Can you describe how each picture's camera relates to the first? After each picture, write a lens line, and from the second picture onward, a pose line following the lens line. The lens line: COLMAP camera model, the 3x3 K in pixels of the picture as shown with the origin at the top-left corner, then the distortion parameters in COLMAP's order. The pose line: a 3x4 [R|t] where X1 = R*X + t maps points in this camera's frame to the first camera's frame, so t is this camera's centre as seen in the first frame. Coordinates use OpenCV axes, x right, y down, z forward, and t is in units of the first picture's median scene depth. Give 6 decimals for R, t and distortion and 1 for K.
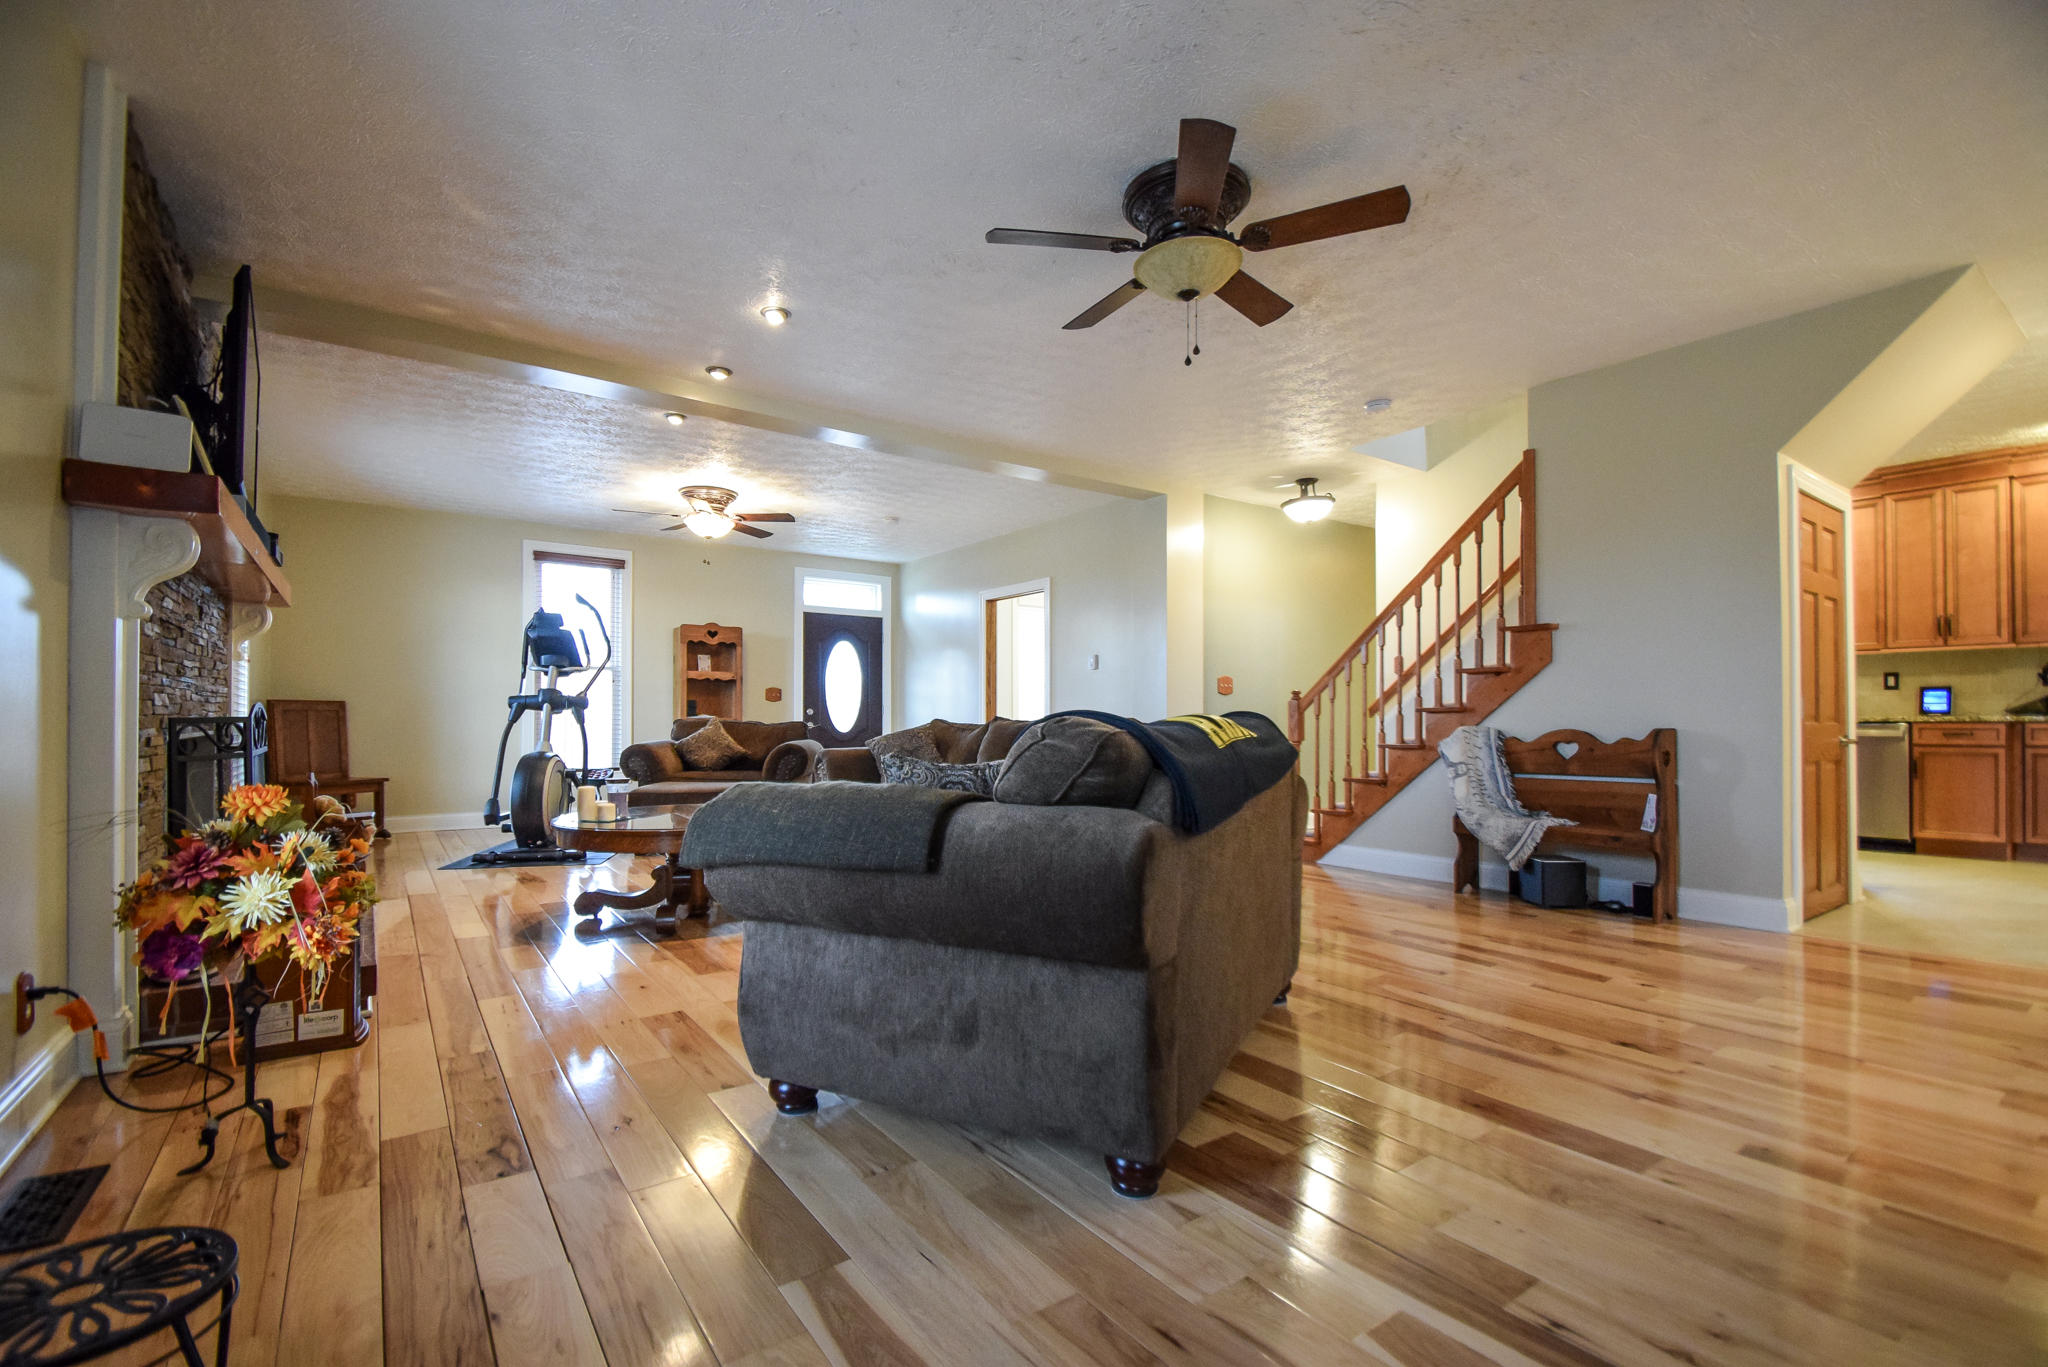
lens RADIAL K [[900.3, 0, 1022.1], [0, 900.3, 711.4], [0, 0, 1]] dist [0.016438, -0.018005]
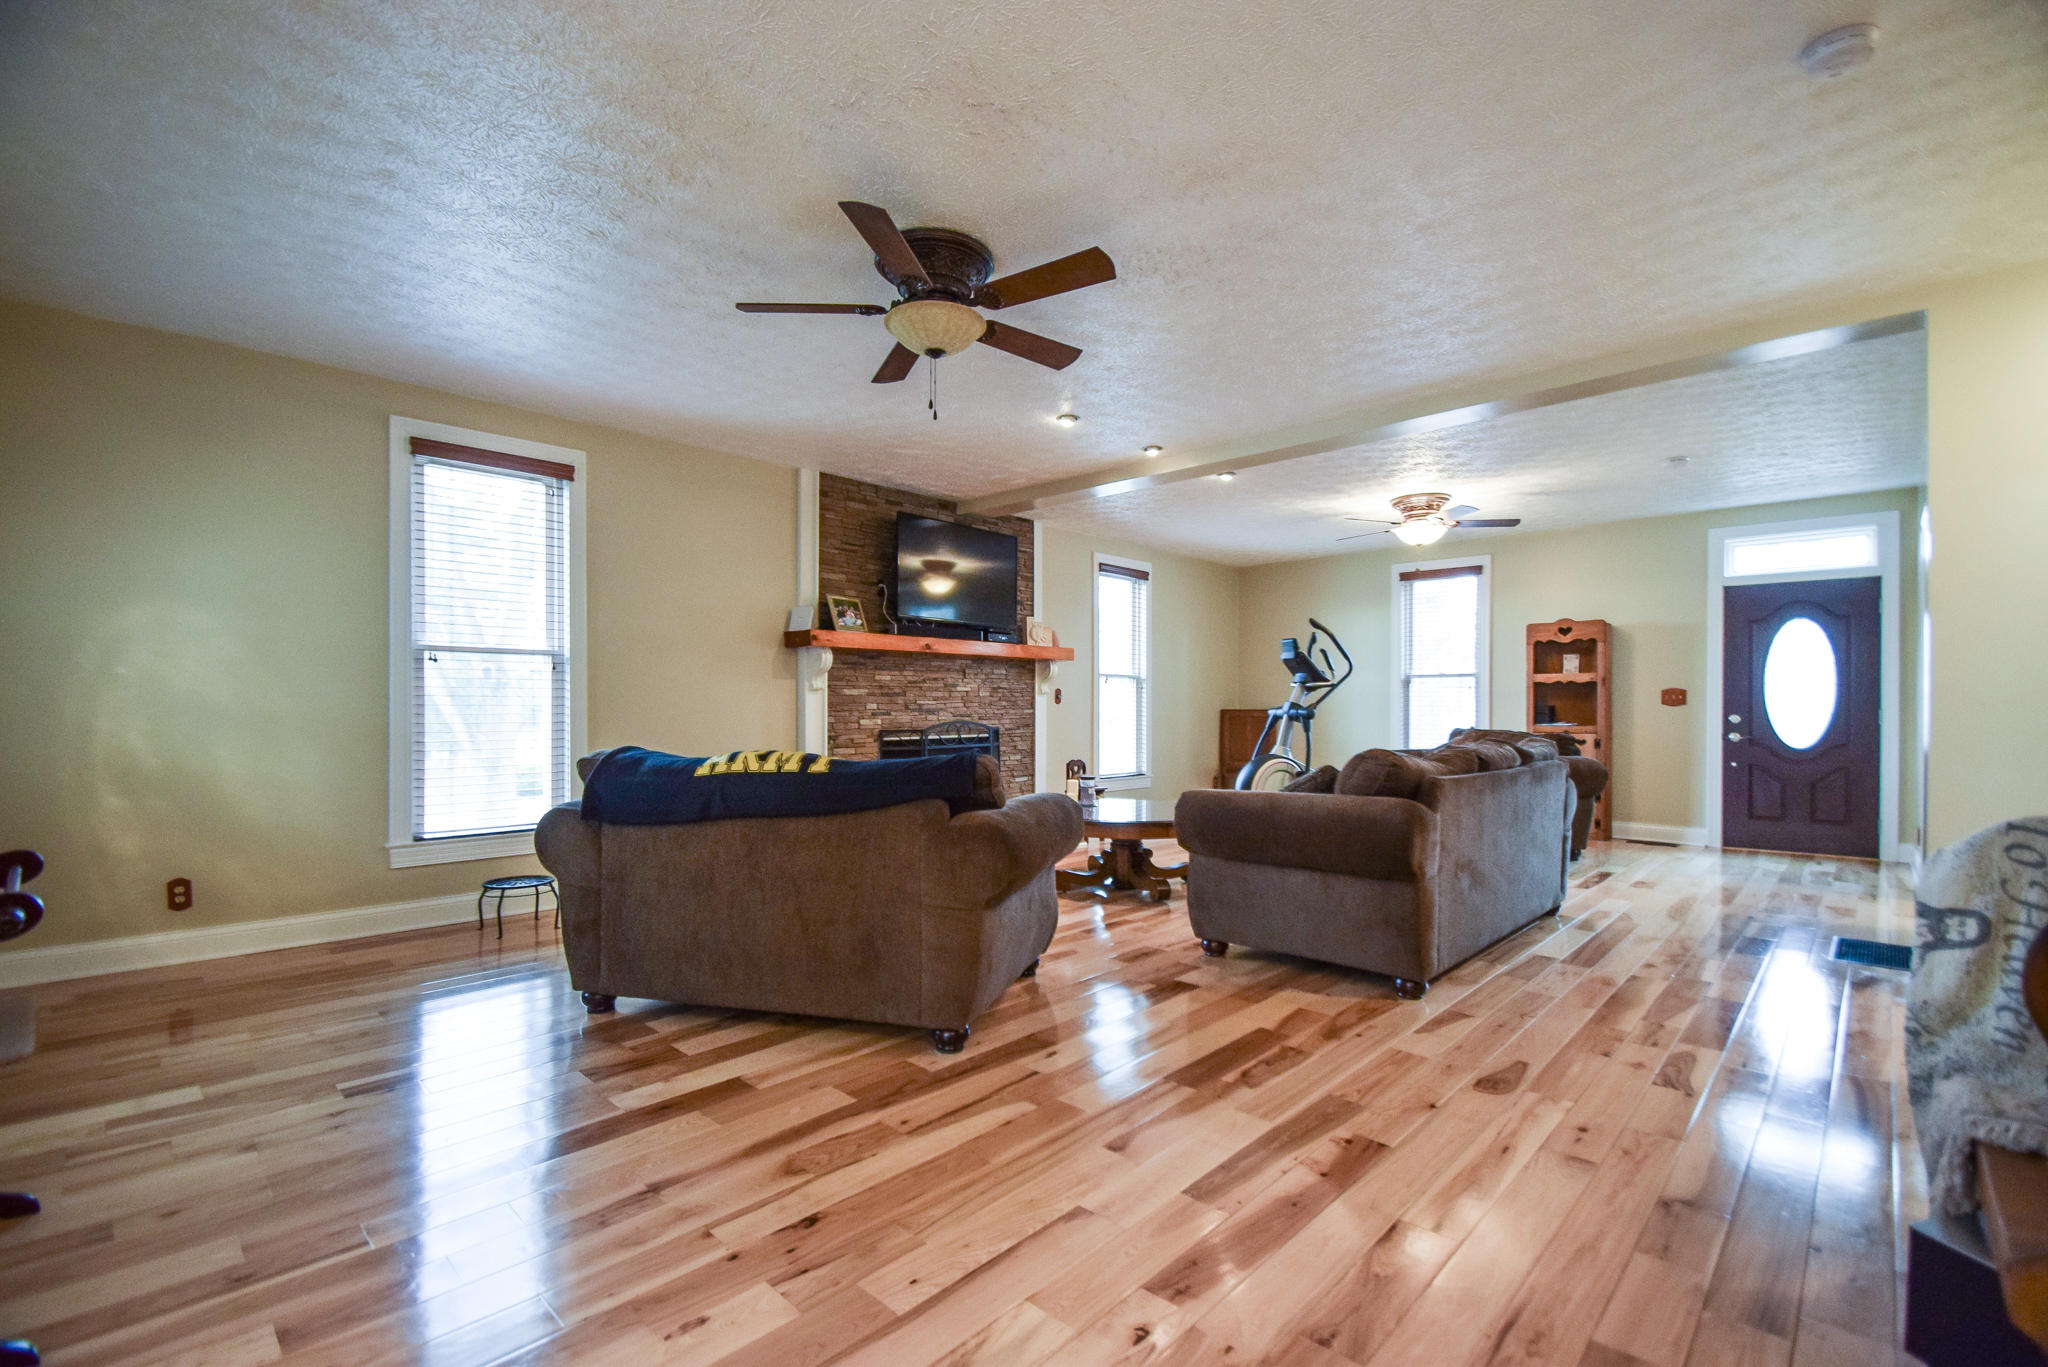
lens RADIAL K [[900.3, 0, 1022.1], [0, 900.3, 711.4], [0, 0, 1]] dist [0.016438, -0.018005]
pose [[0.190655, 0.005496, -0.981642, 0.540919], [0.007523, 0.999947, 0.007060, -0.022288], [0.981628, -0.008731, 0.190604, 0.389034]]
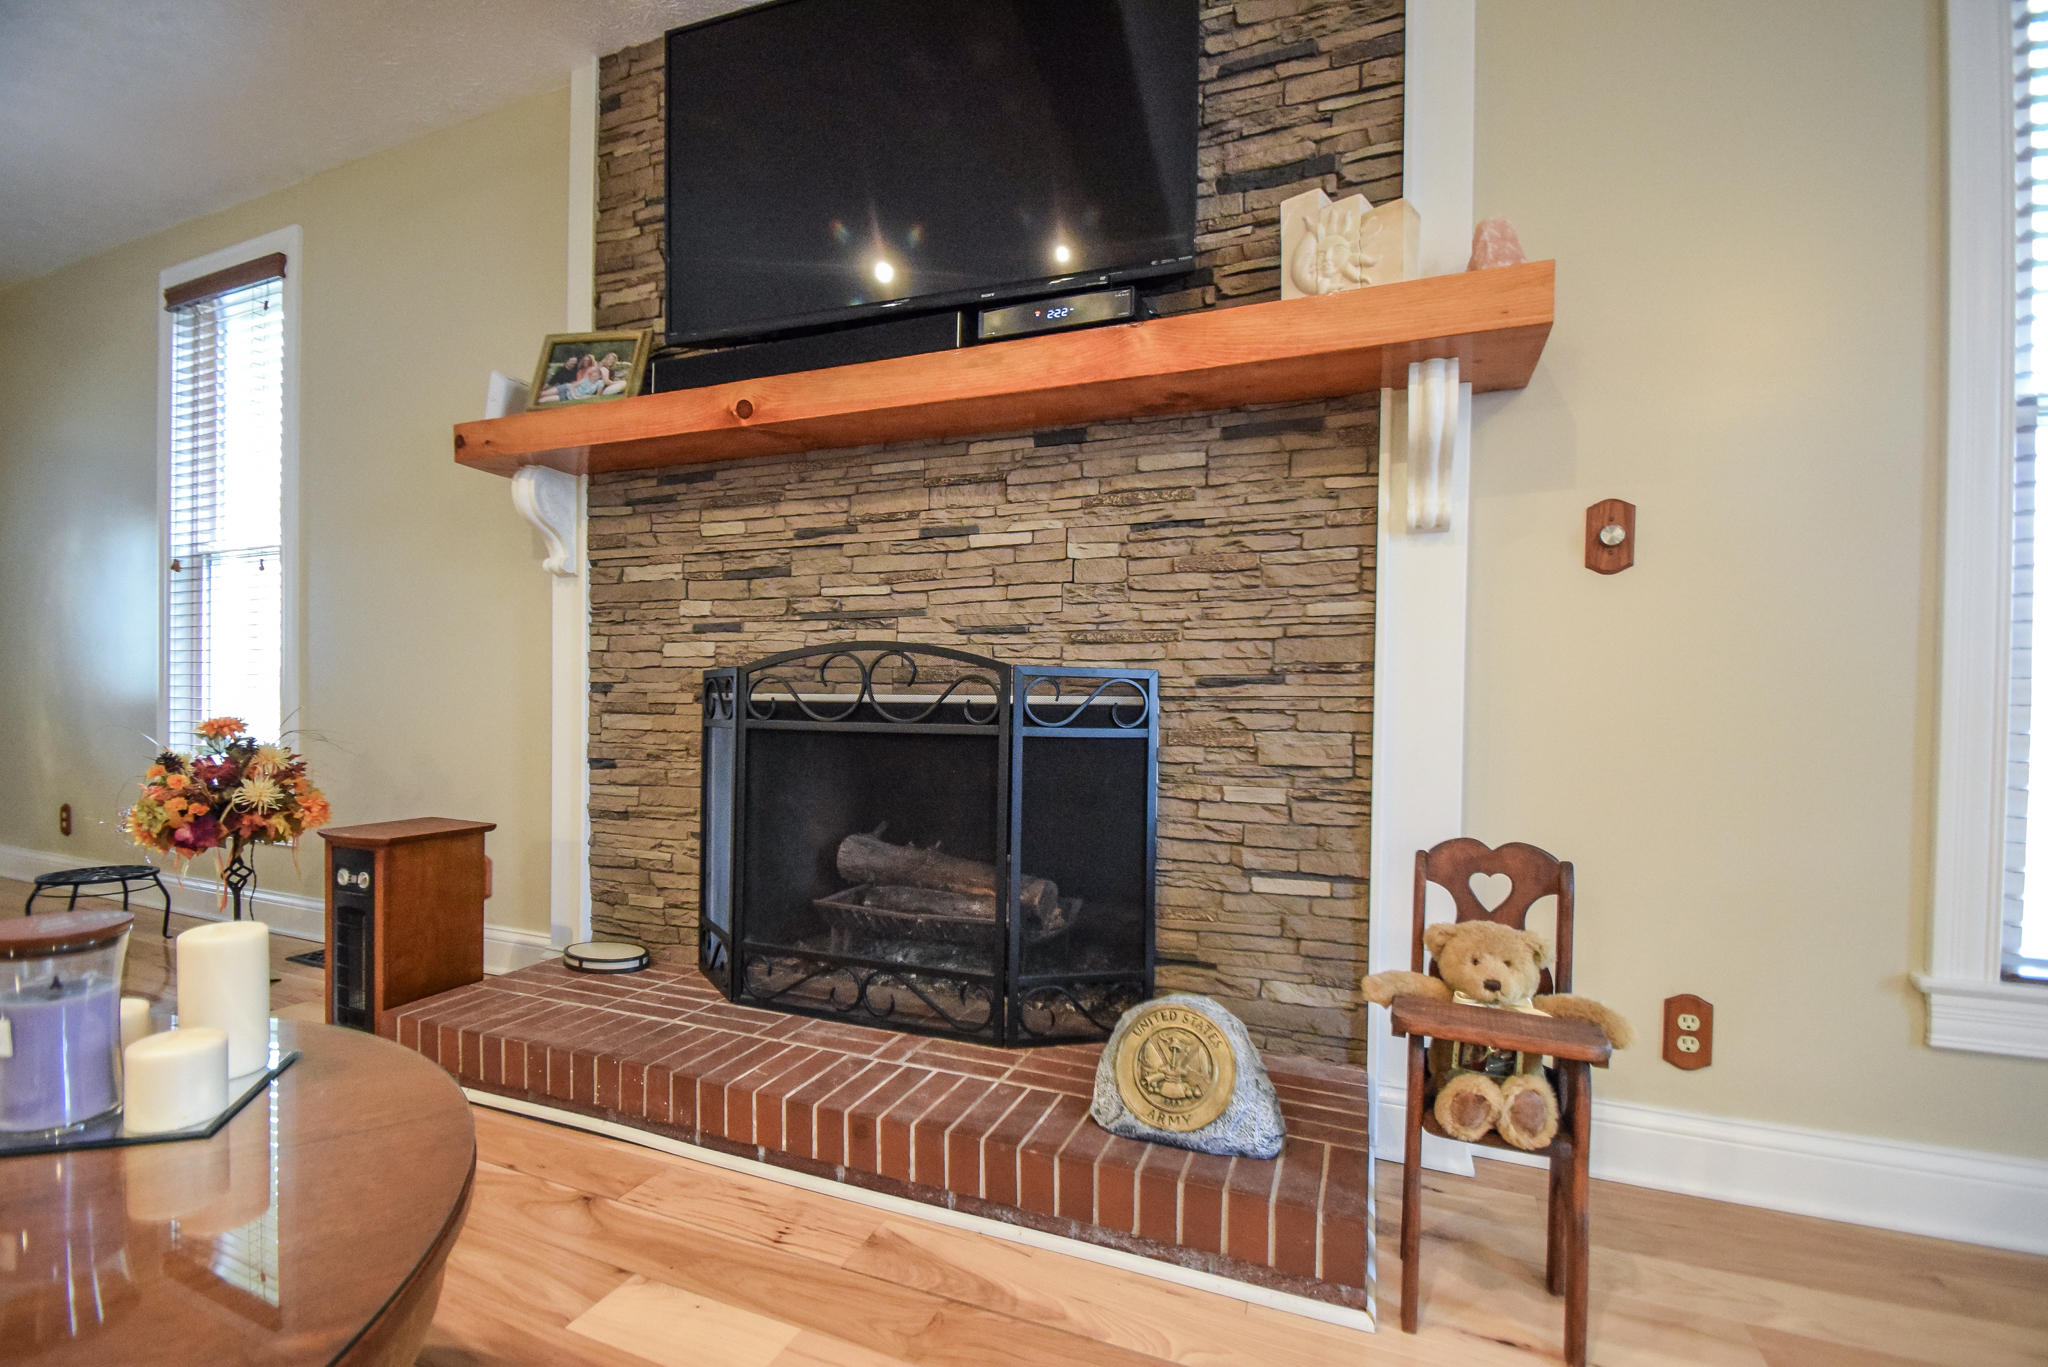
lens RADIAL K [[900.3, 0, 1022.1], [0, 900.3, 711.4], [0, 0, 1]] dist [0.016438, -0.018005]
pose [[-0.844008, -0.003359, -0.536321, -0.317467], [-0.009155, 0.999925, 0.008145, 0.013897], [0.536253, 0.011784, -0.843975, 0.778007]]
